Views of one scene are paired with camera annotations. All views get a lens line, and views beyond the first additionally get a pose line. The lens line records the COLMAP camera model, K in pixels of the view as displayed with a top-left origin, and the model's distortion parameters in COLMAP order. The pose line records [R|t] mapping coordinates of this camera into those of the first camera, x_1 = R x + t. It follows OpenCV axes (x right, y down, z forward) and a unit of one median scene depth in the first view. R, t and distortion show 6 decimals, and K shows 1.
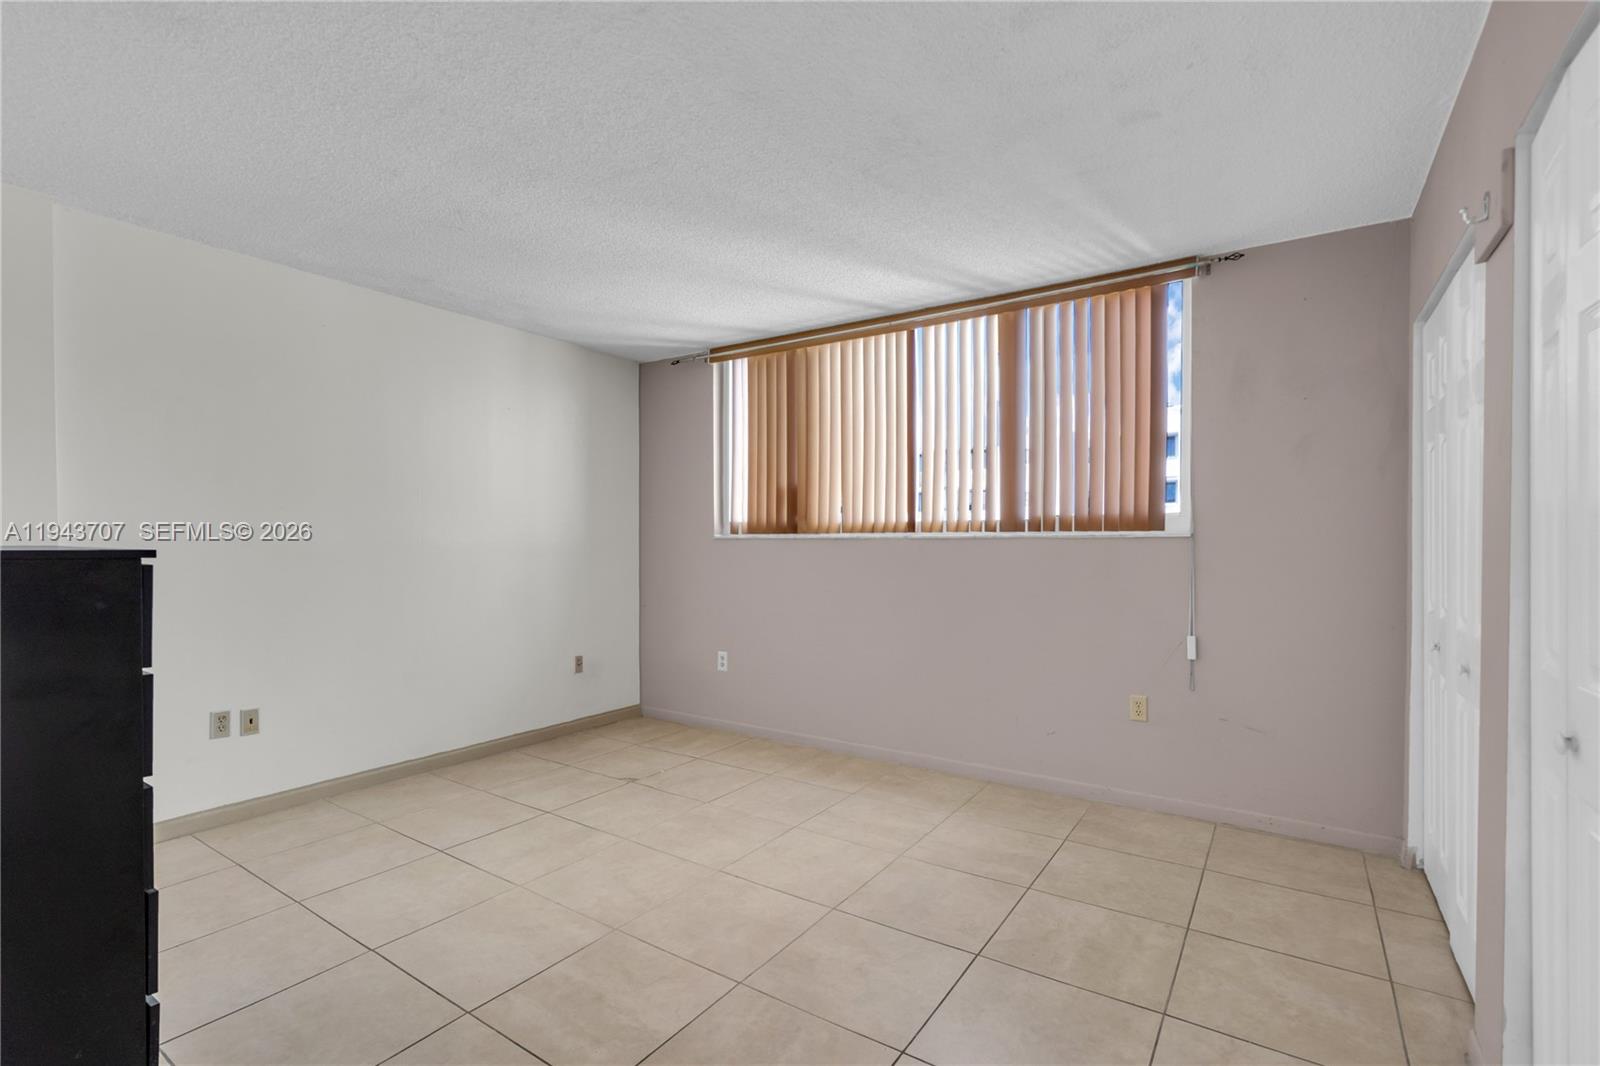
lens RADIAL K [[728.1, 0, 801.4], [0, 728.1, 541.1], [0, 0, 1]] dist [-0.010306, 0.002124]
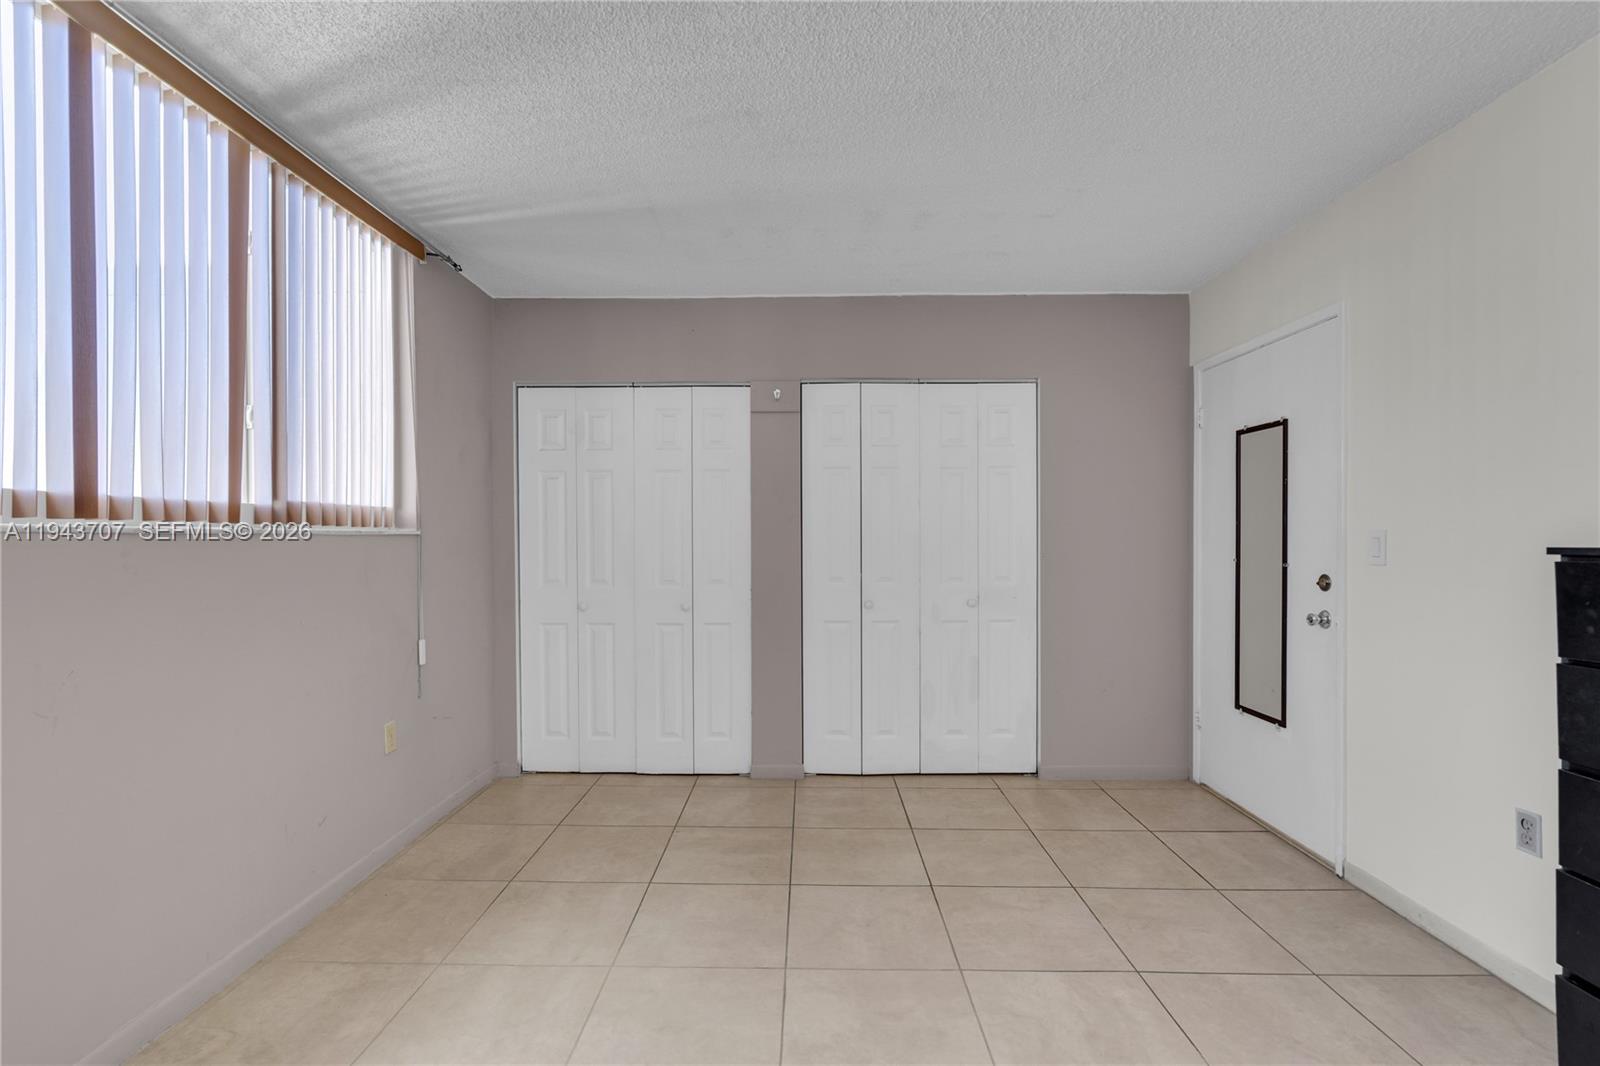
lens RADIAL K [[728.1, 0, 801.0], [0, 728.1, 530.5], [0, 0, 1]] dist [-0.010306, 0.002124]
pose [[-0.543797, 0.009617, 0.839162, -0.549274], [0.004993, 0.999954, -0.008224, 0.000280], [-0.839202, -0.000283, -0.543820, 1.162235]]
